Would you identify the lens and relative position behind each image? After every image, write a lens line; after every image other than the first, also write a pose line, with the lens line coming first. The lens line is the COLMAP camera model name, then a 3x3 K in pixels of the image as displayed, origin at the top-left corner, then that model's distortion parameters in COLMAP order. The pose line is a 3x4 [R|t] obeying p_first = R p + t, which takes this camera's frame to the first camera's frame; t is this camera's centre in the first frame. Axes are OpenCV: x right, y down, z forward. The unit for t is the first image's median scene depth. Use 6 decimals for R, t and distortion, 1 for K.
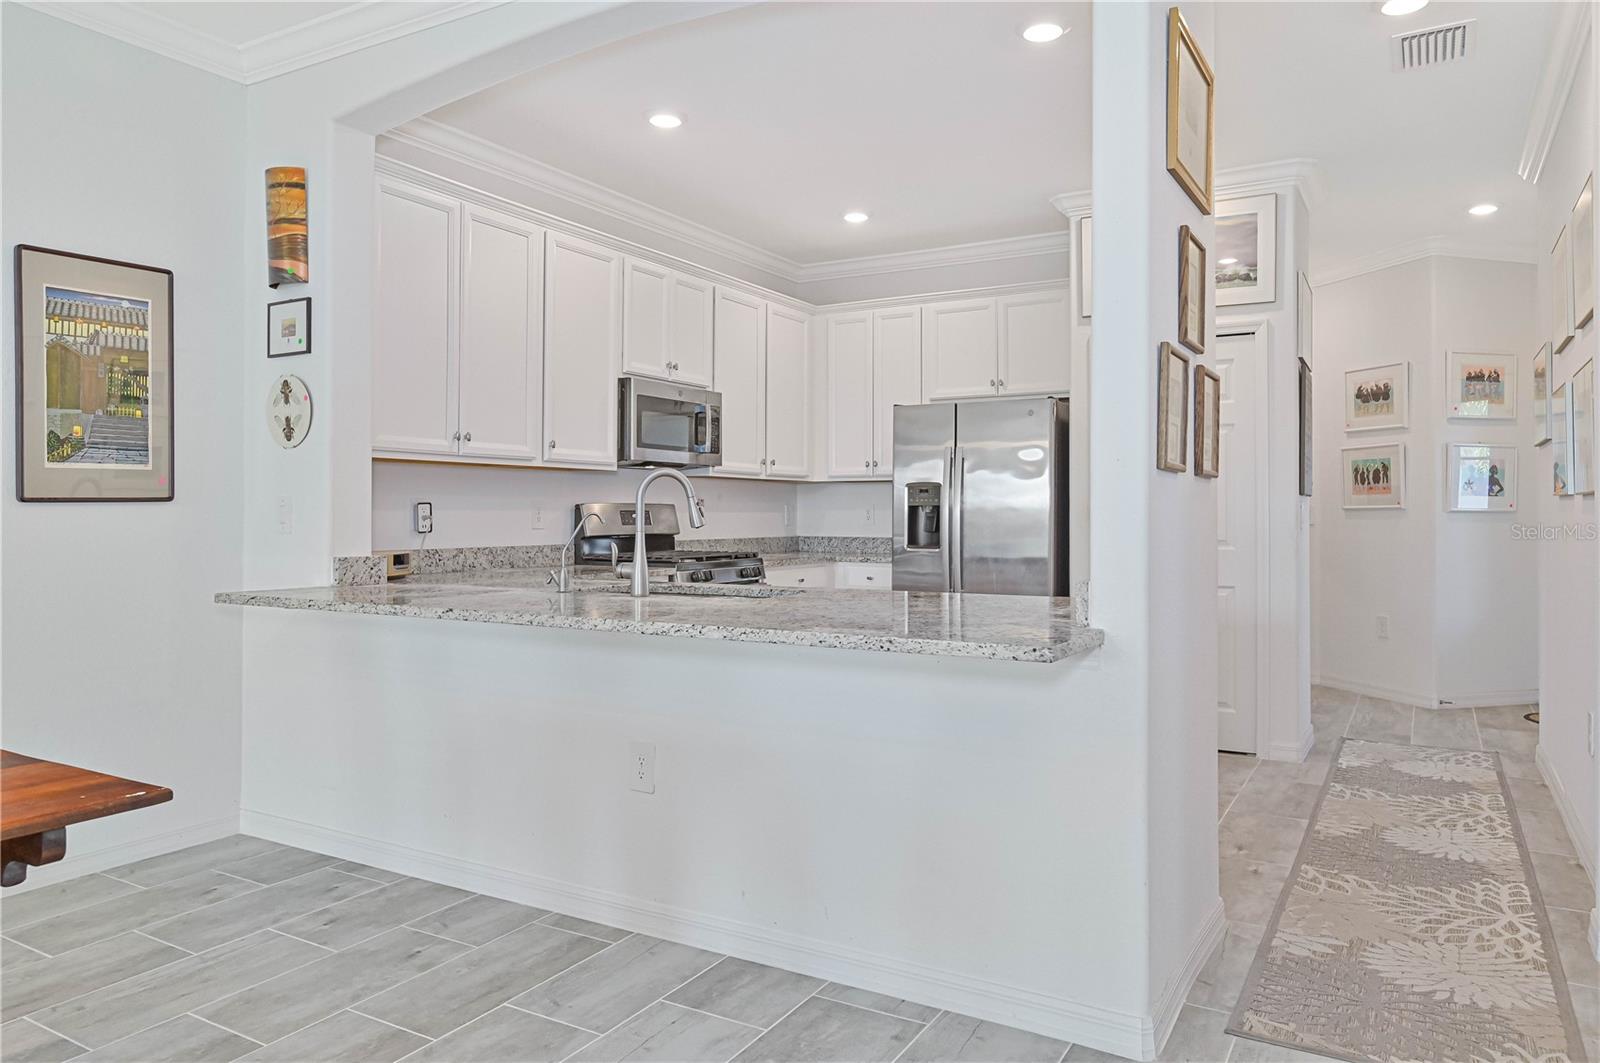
lens RADIAL K [[1049.1, 0, 815.6], [0, 1049.1, 507.6], [0, 0, 1]] dist [0.010687, -0.005625]
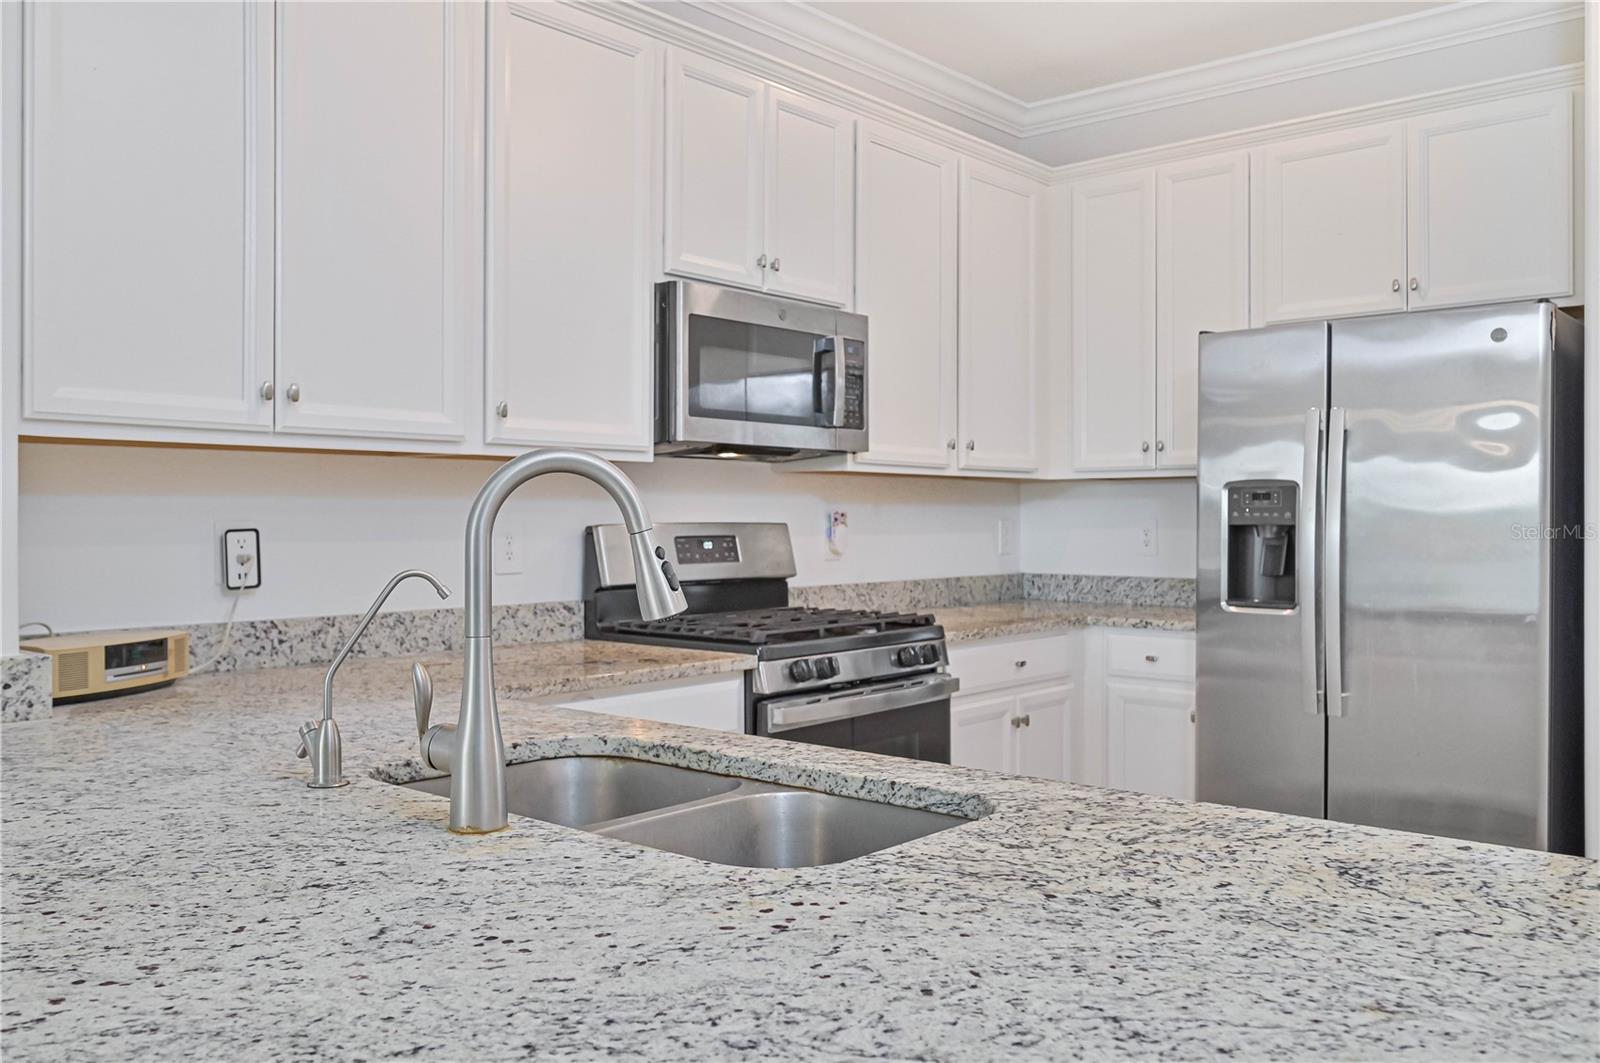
lens RADIAL K [[1251.7, 0, 831.8], [0, 1251.7, 519.1], [0, 0, 1]] dist [-0.002080, -0.004763]
pose [[0.982175, -0.001082, -0.187968, 0.013179], [0.002567, 0.999967, 0.007656, -0.010996], [0.187953, -0.008002, 0.982145, 0.385284]]
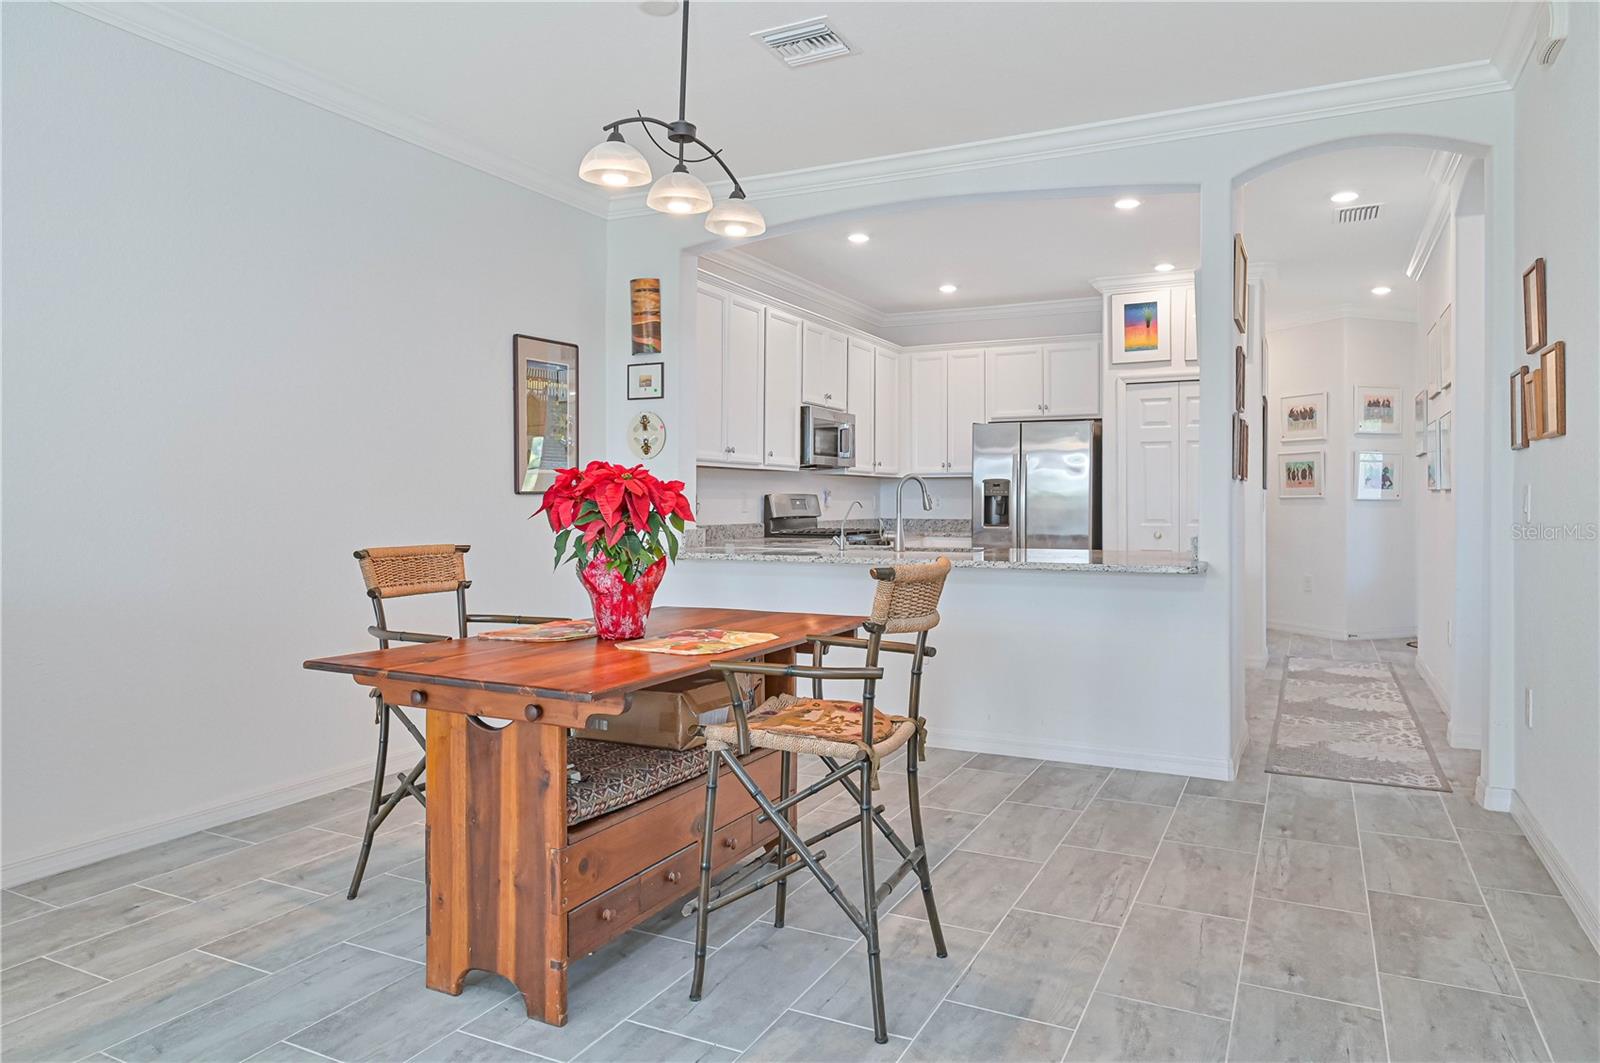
lens RADIAL K [[1049.1, 0, 788.2], [0, 1049.1, 502.4], [0, 0, 1]] dist [0.010687, -0.005625]
pose [[0.997707, -0.000510, 0.067680, -0.284443], [0.000155, 0.999986, 0.005252, -0.000507], [-0.067682, -0.005230, 0.997693, -0.399035]]
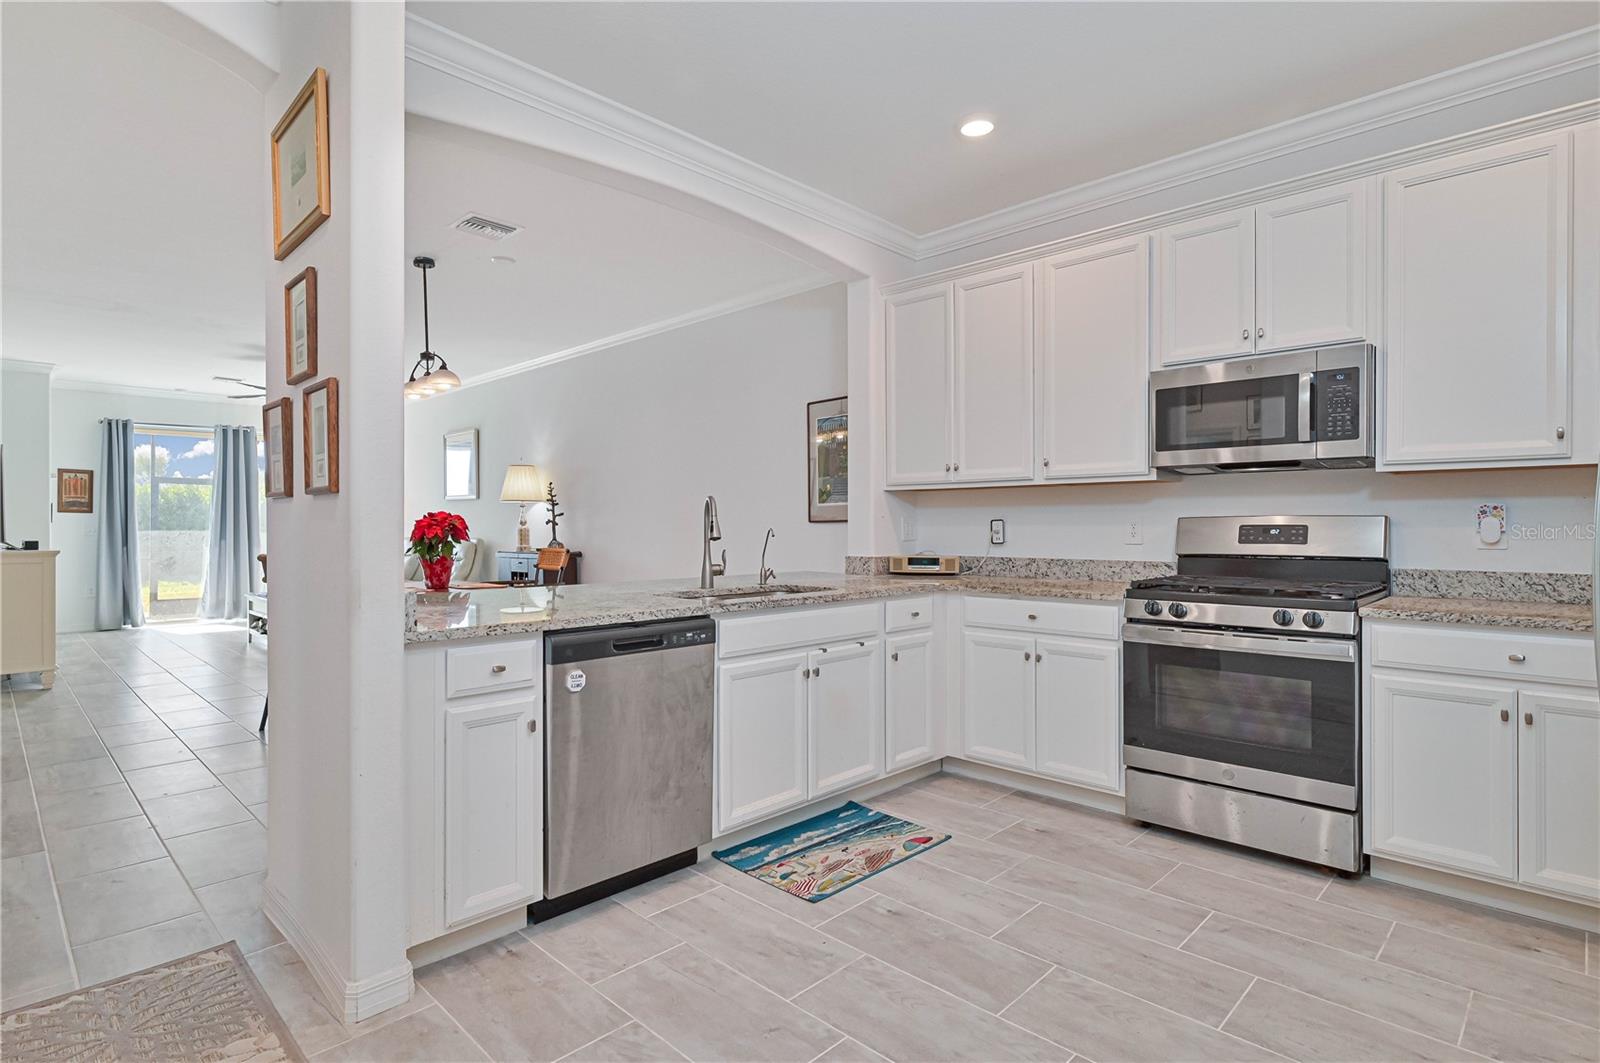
lens RADIAL K [[803.8, 0, 792.7], [0, 803.8, 525.6], [0, 0, 1]] dist [0.011870, 0.000824]
pose [[-0.242821, -0.000368, -0.970071, 0.508289], [0.006807, 0.999975, -0.002083, 0.002084], [0.970047, -0.007109, -0.242812, 0.821342]]
